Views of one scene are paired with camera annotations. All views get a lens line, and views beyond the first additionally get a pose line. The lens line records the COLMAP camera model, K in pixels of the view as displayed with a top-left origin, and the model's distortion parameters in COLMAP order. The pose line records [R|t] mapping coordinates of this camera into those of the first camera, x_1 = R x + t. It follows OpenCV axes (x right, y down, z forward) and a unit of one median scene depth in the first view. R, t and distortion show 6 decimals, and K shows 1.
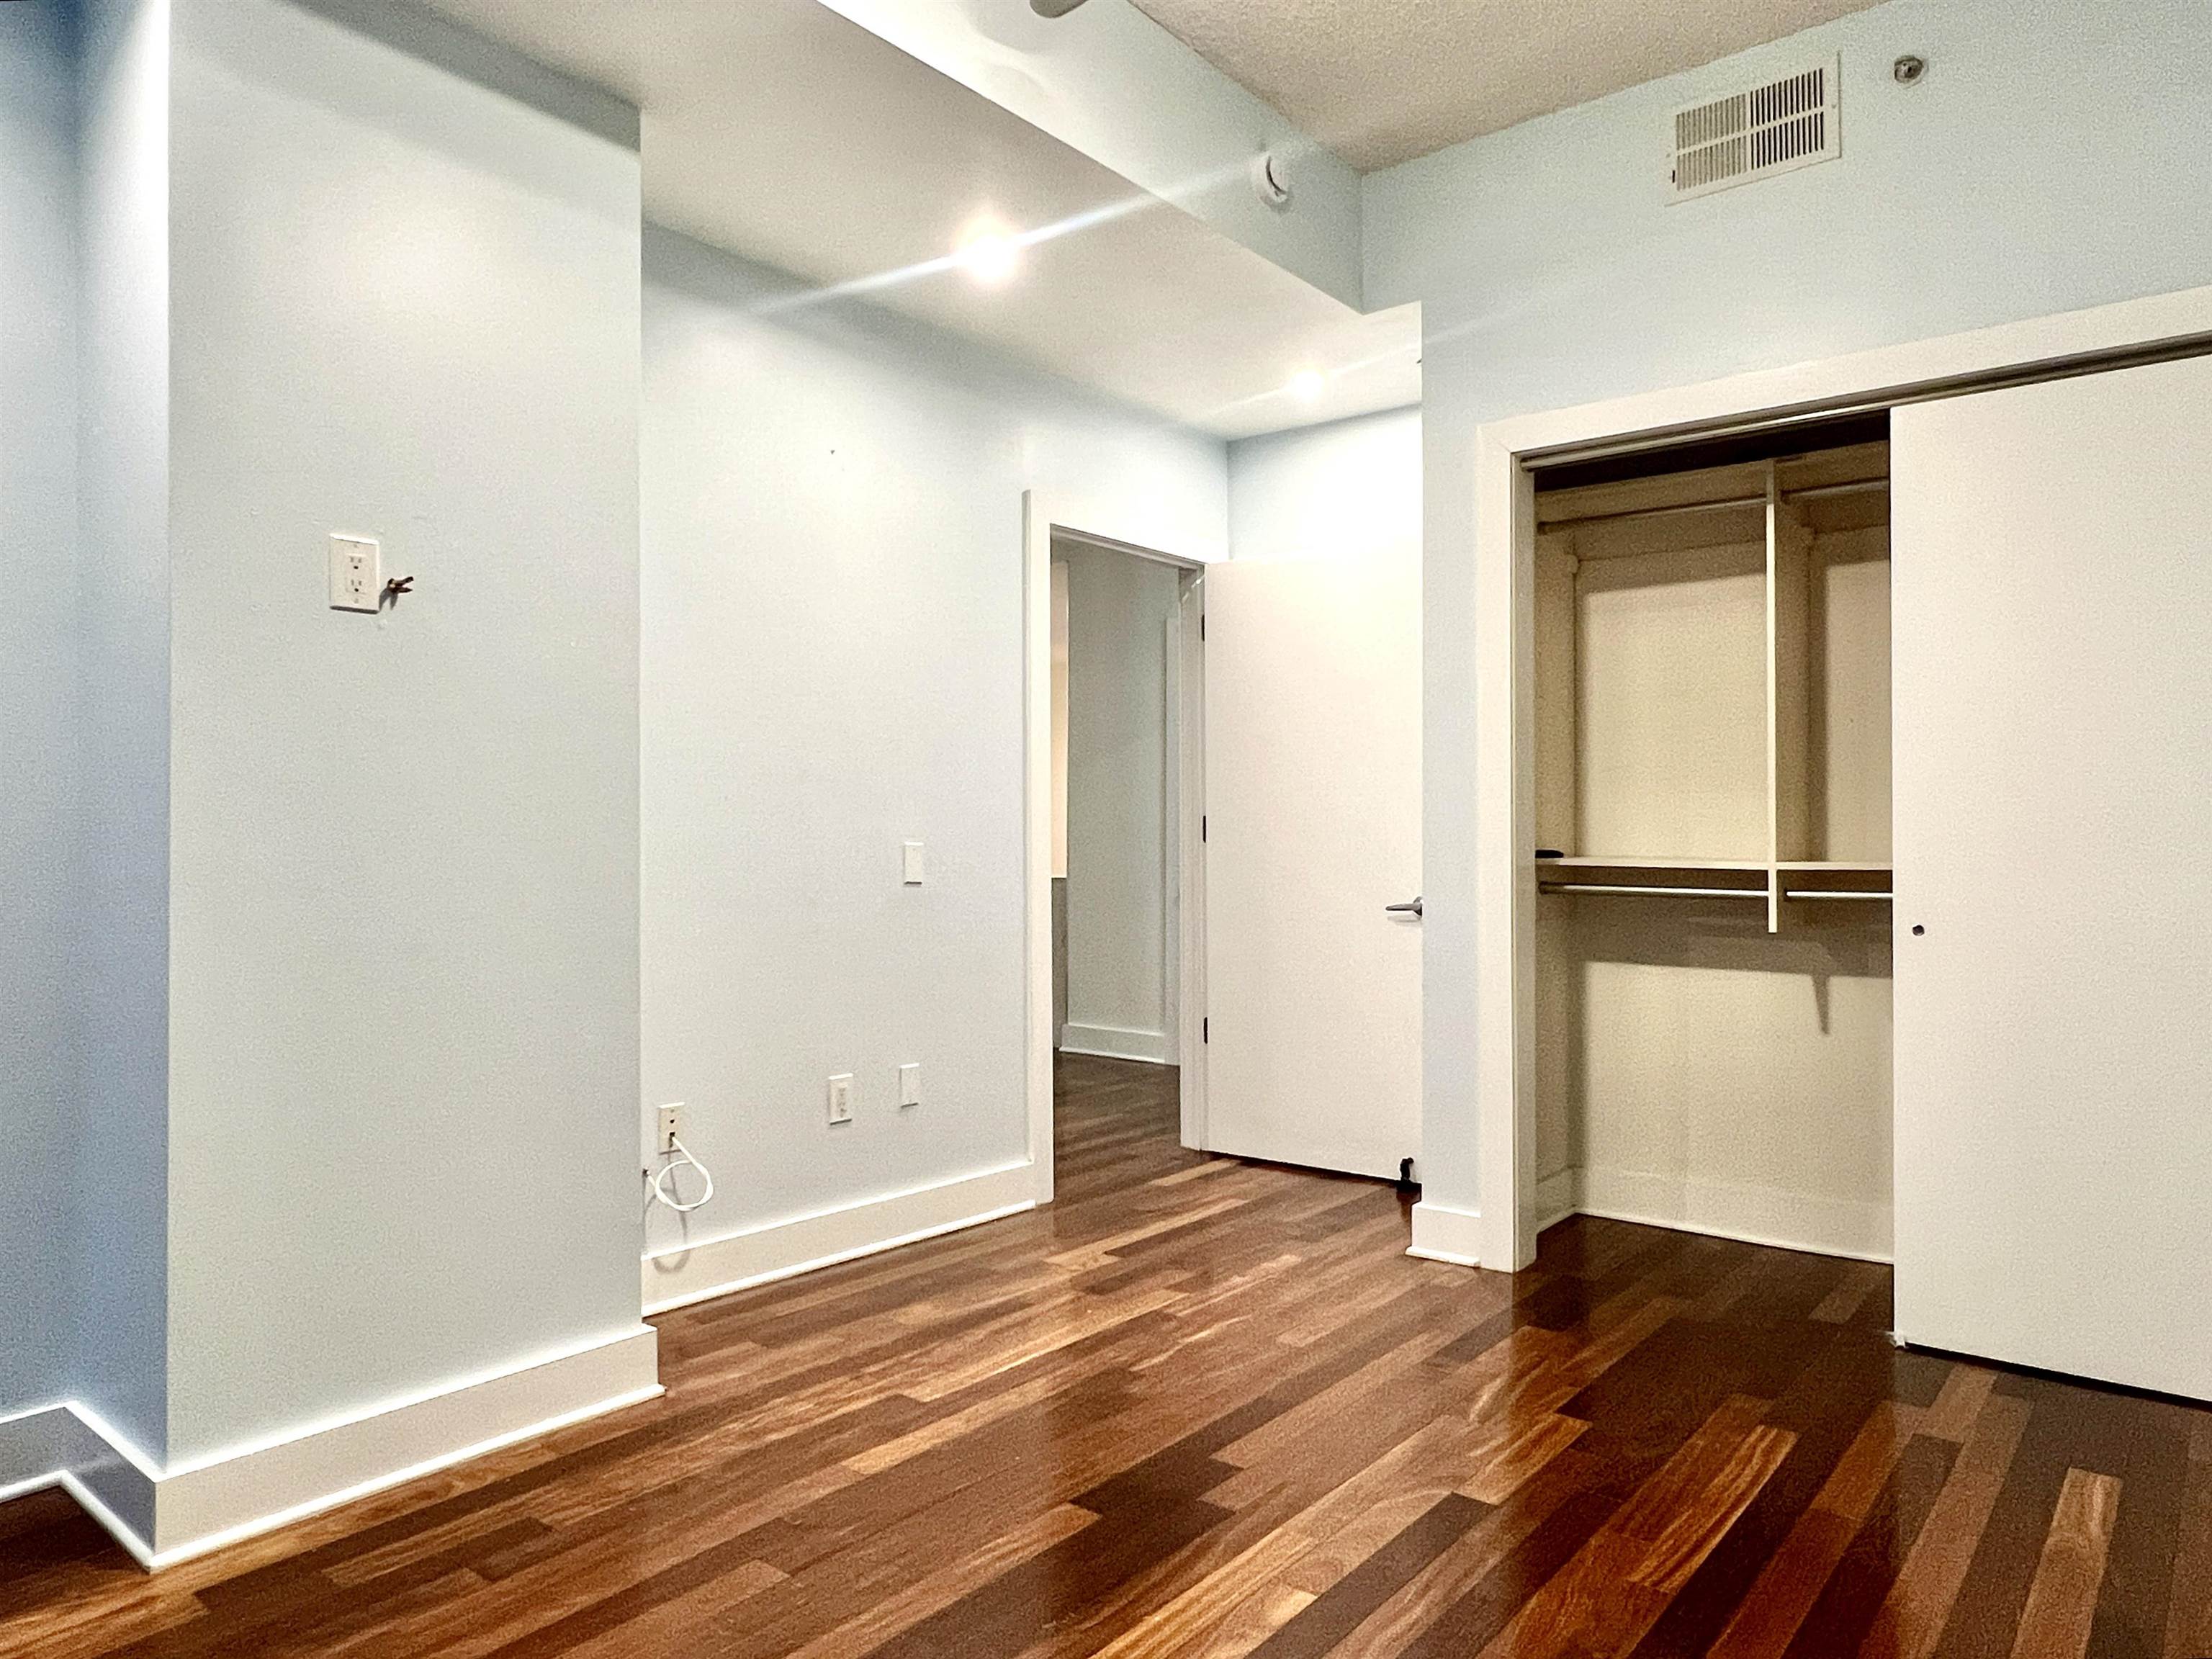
lens RADIAL K [[1397.6, 0, 1119.3], [0, 1397.6, 822.9], [0, 0, 1]] dist [0.000265, -0.000893]
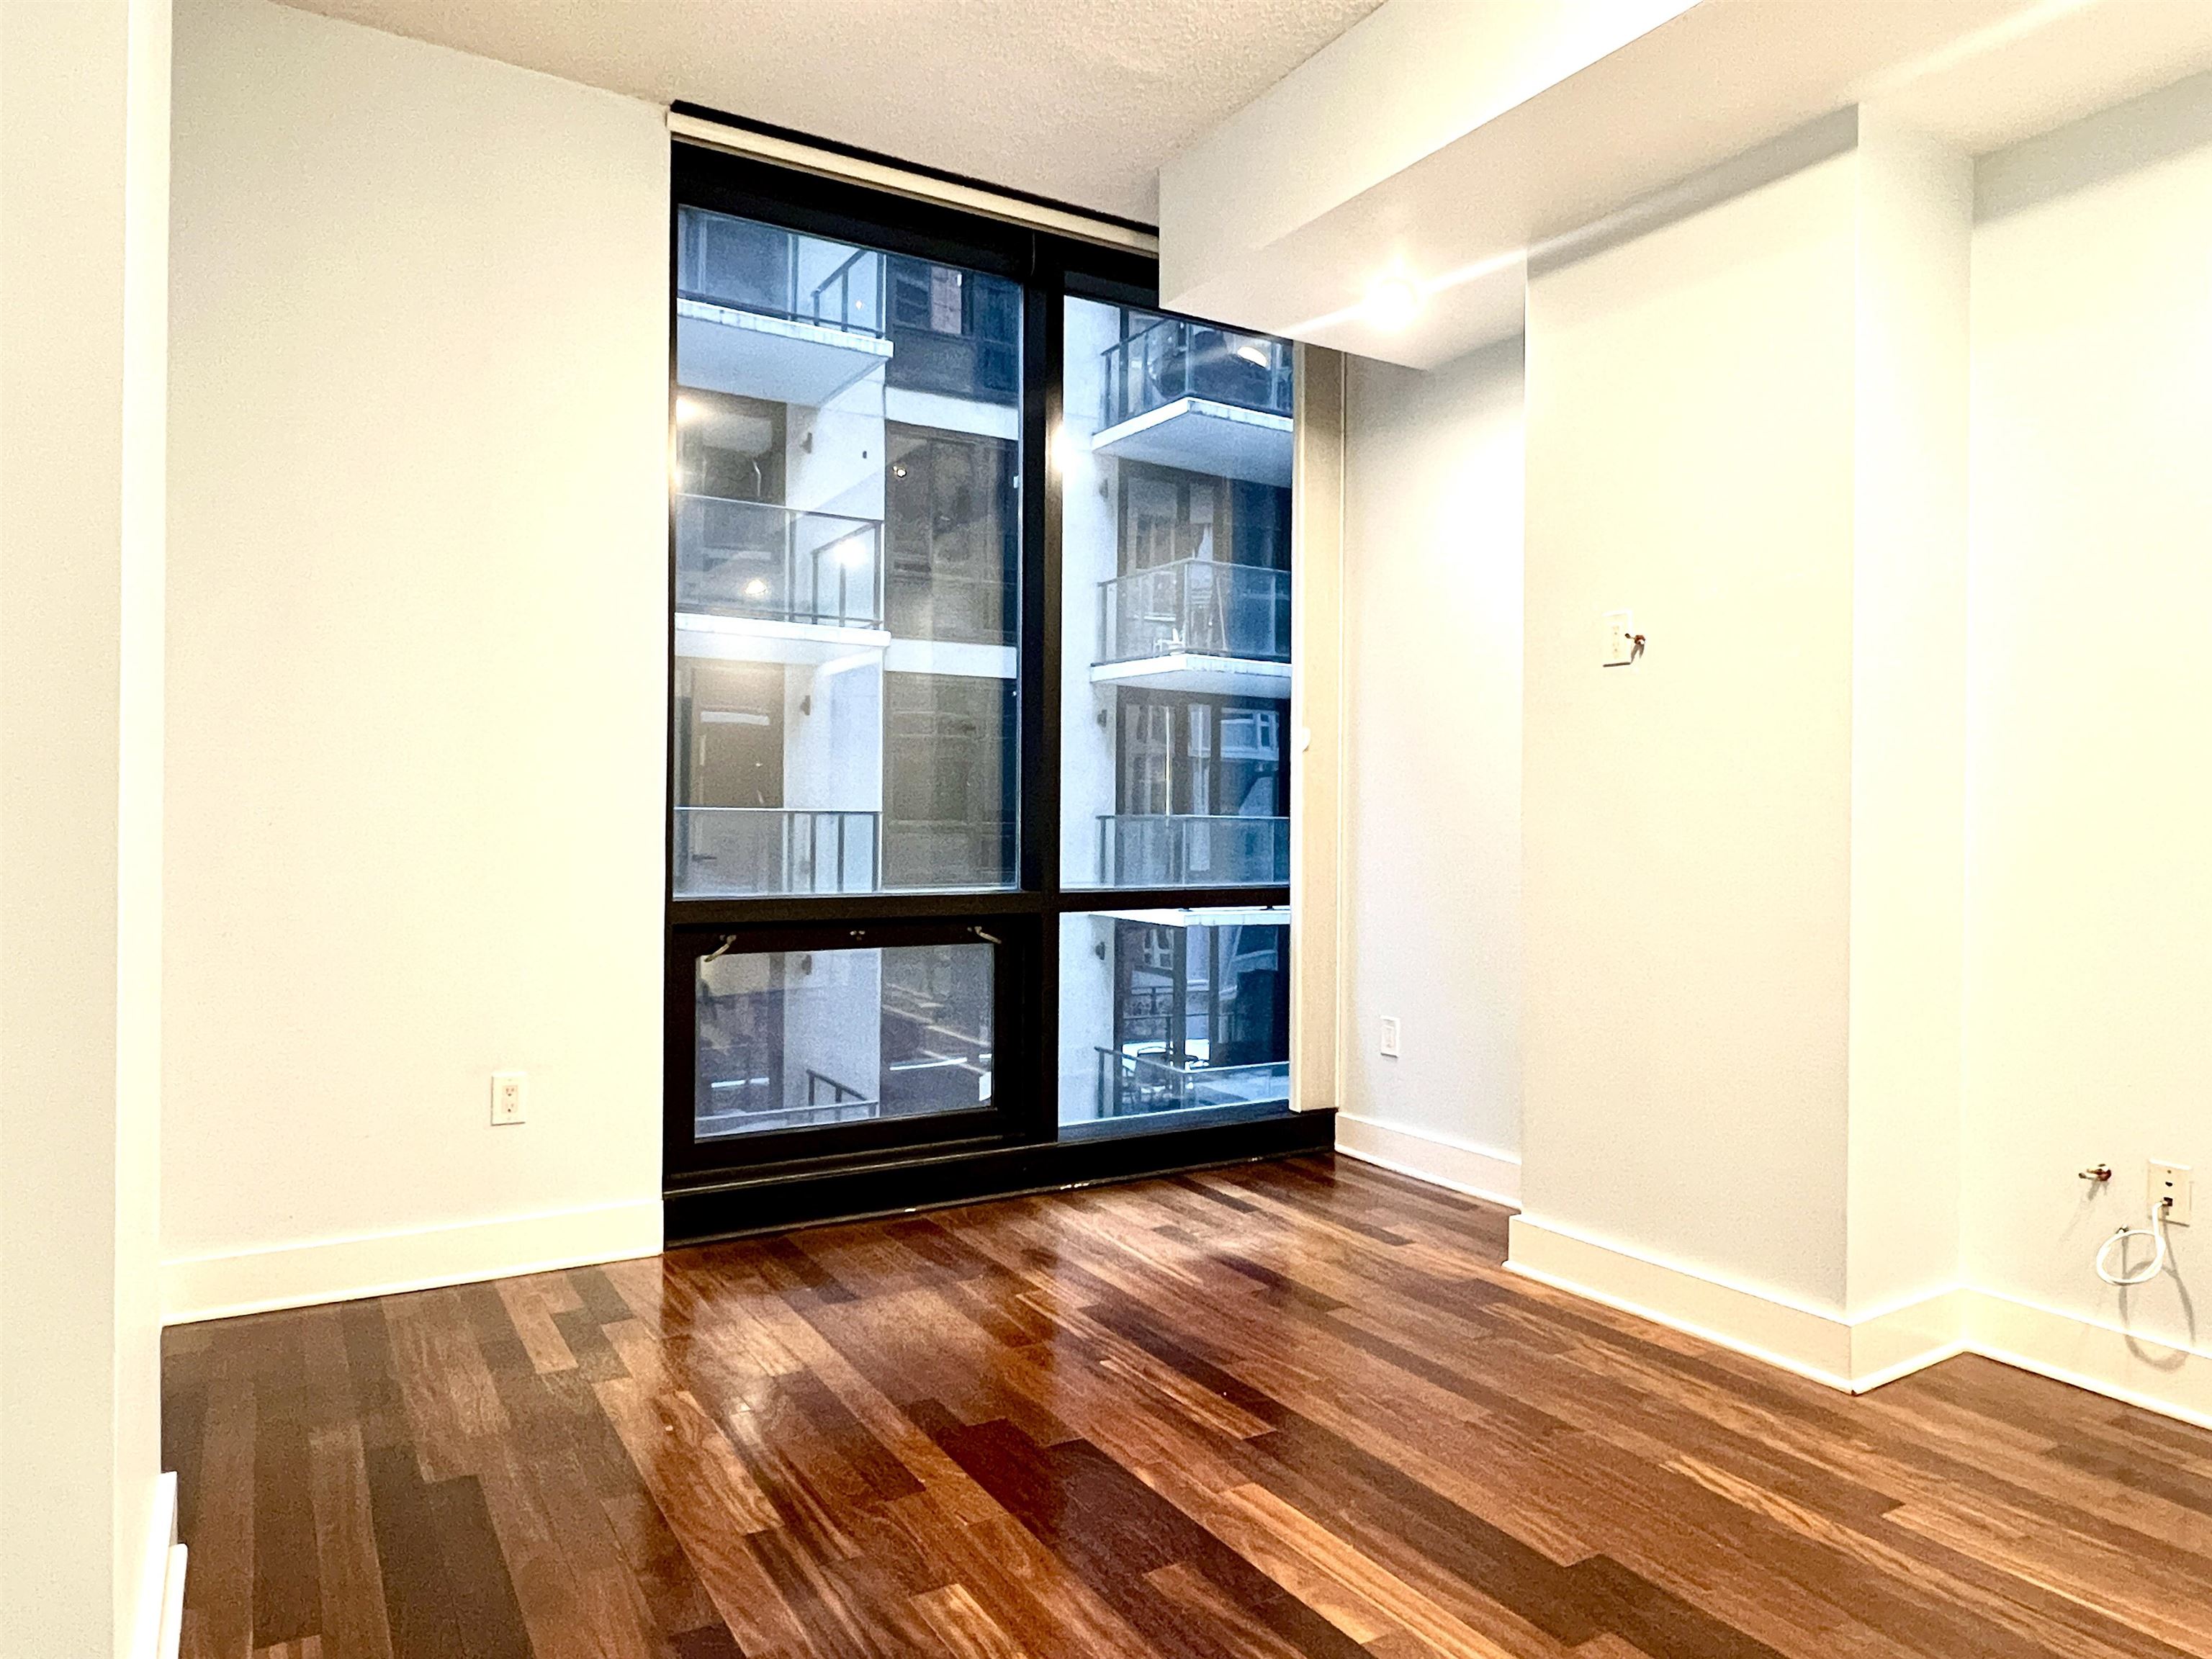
lens RADIAL K [[1397.6, 0, 1119.3], [0, 1397.6, 822.9], [0, 0, 1]] dist [0.000265, -0.000893]
pose [[-0.329676, -0.003901, -0.944086, 0.858450], [0.002132, 0.999986, -0.004877, 0.008980], [0.944092, -0.003621, -0.329663, 0.923104]]
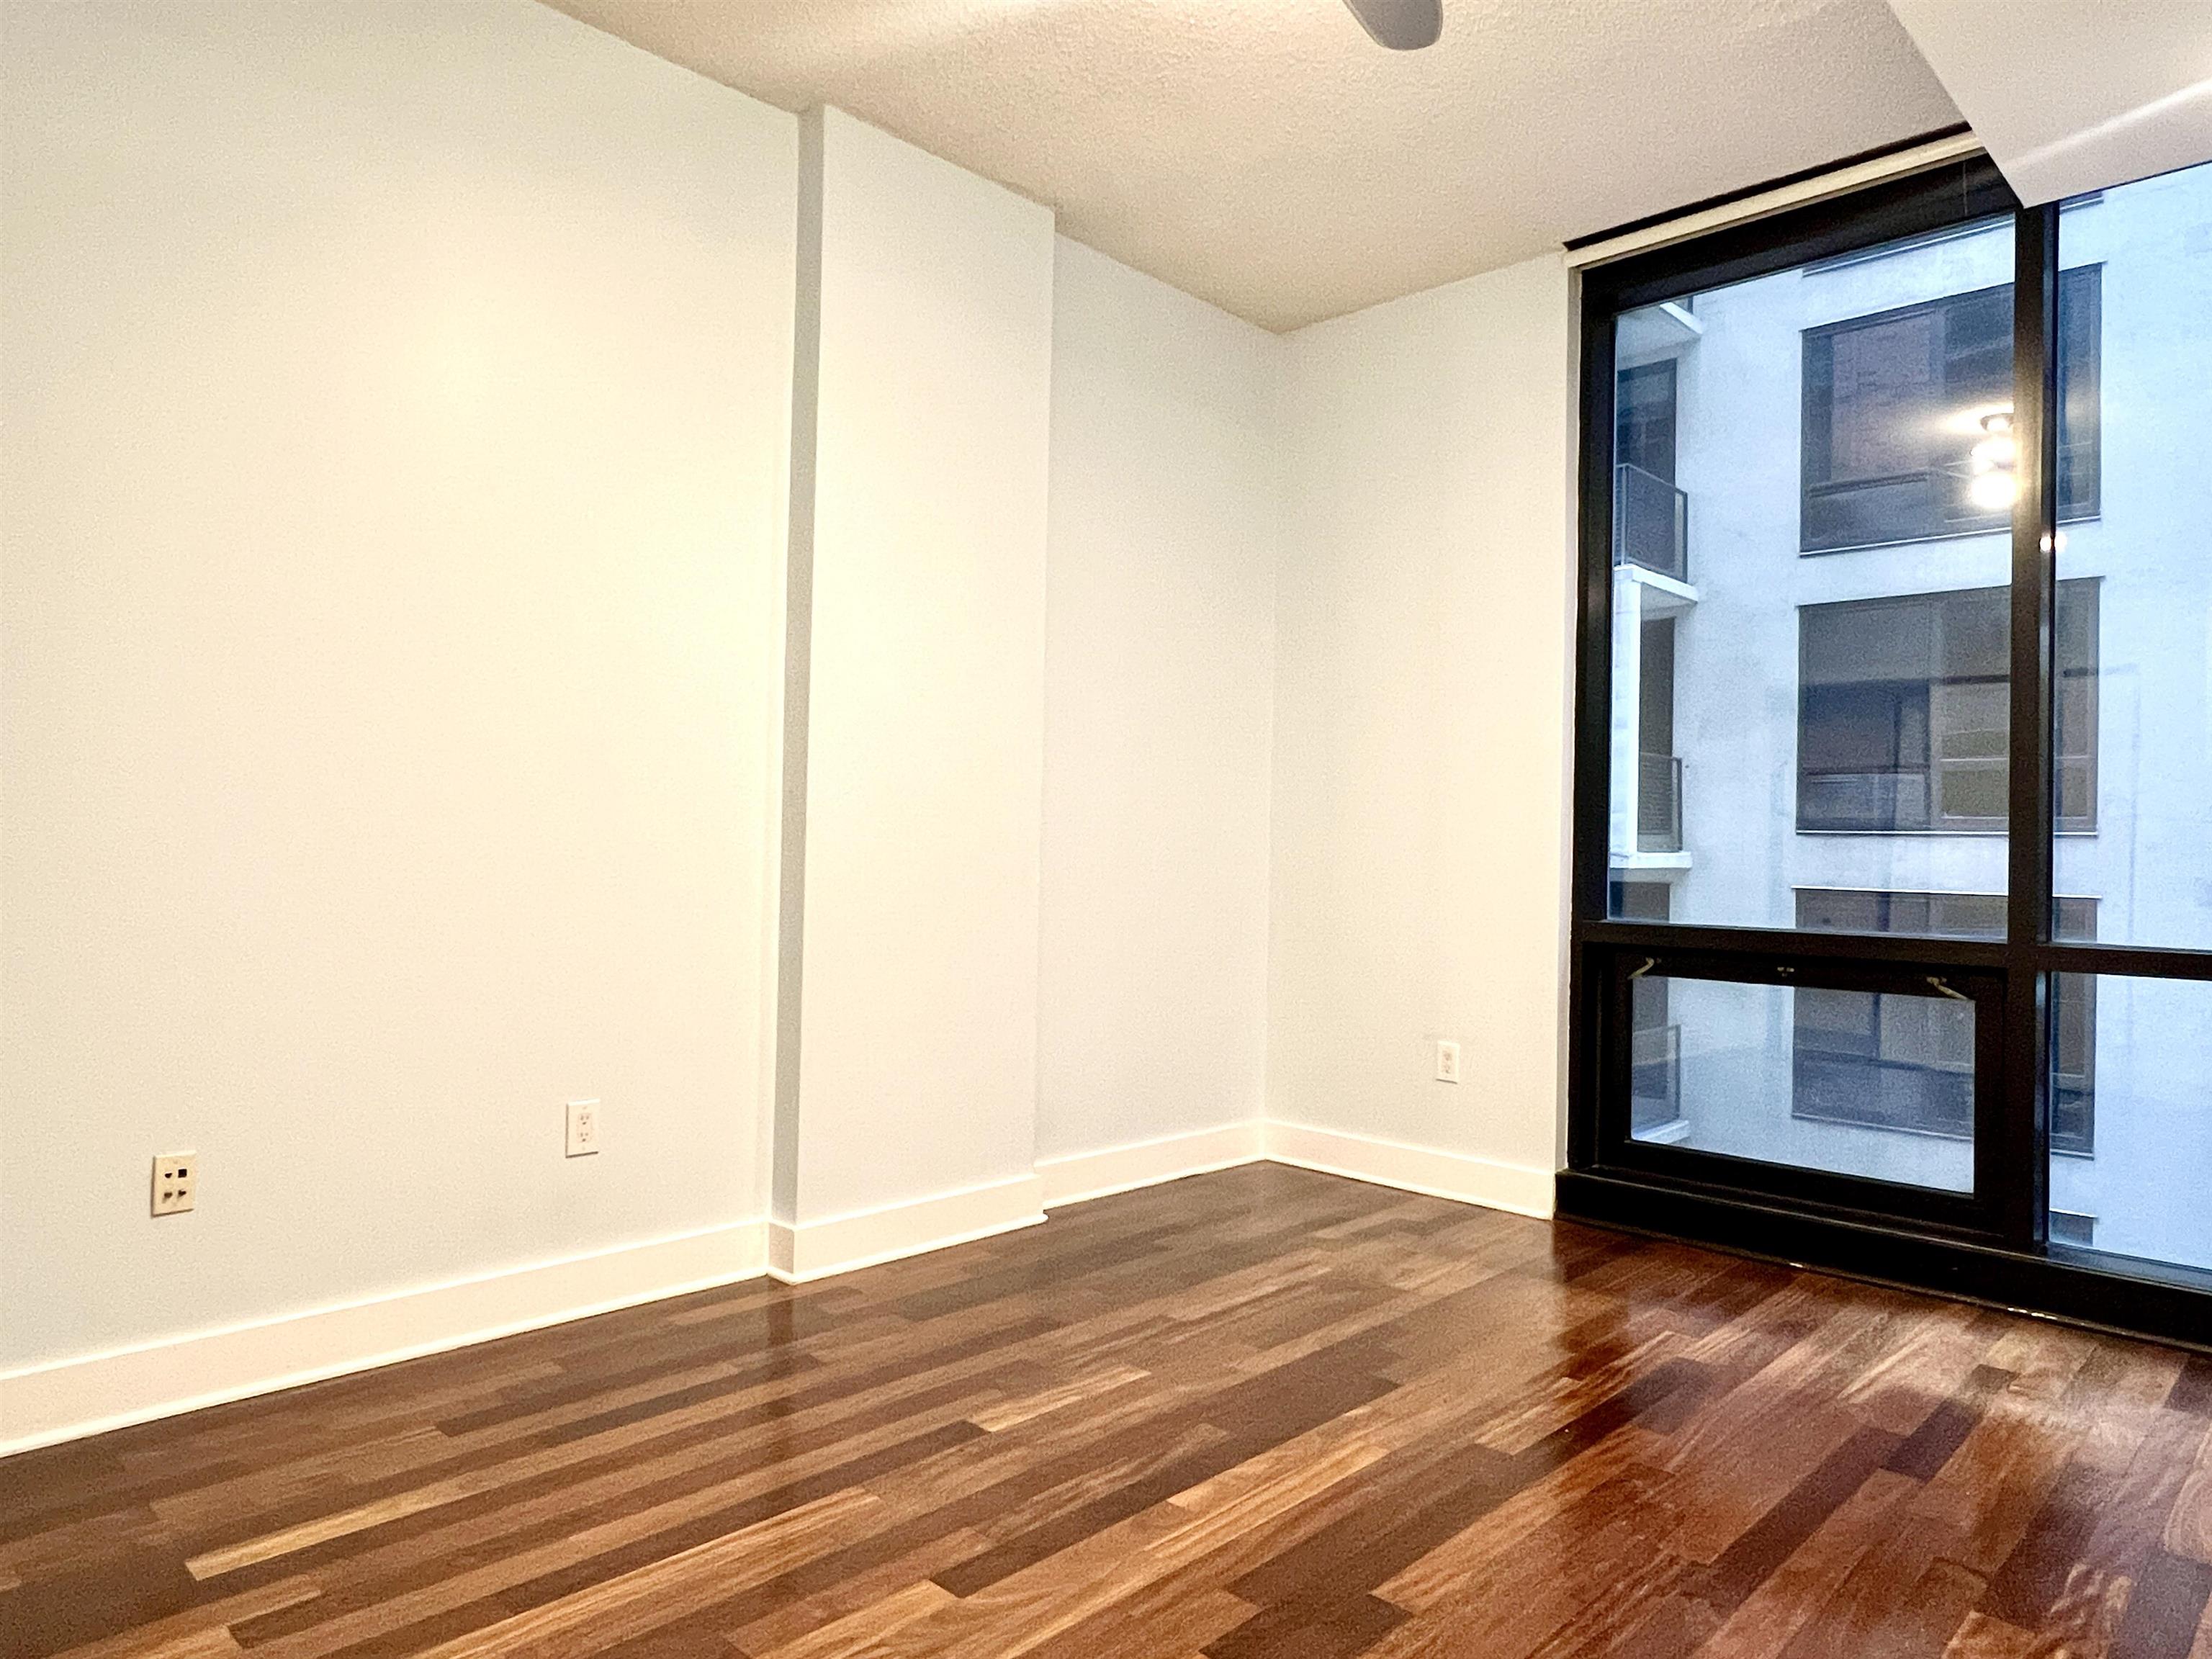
lens RADIAL K [[1402.6, 0, 1096.6], [0, 1402.6, 837.1], [0, 0, 1]] dist [-0.005088, -0.003865]
pose [[-0.996556, -0.020126, 0.080440, 0.107372], [-0.021915, 0.999531, -0.021413, 0.028360], [-0.079971, -0.023102, -0.996529, 1.709363]]
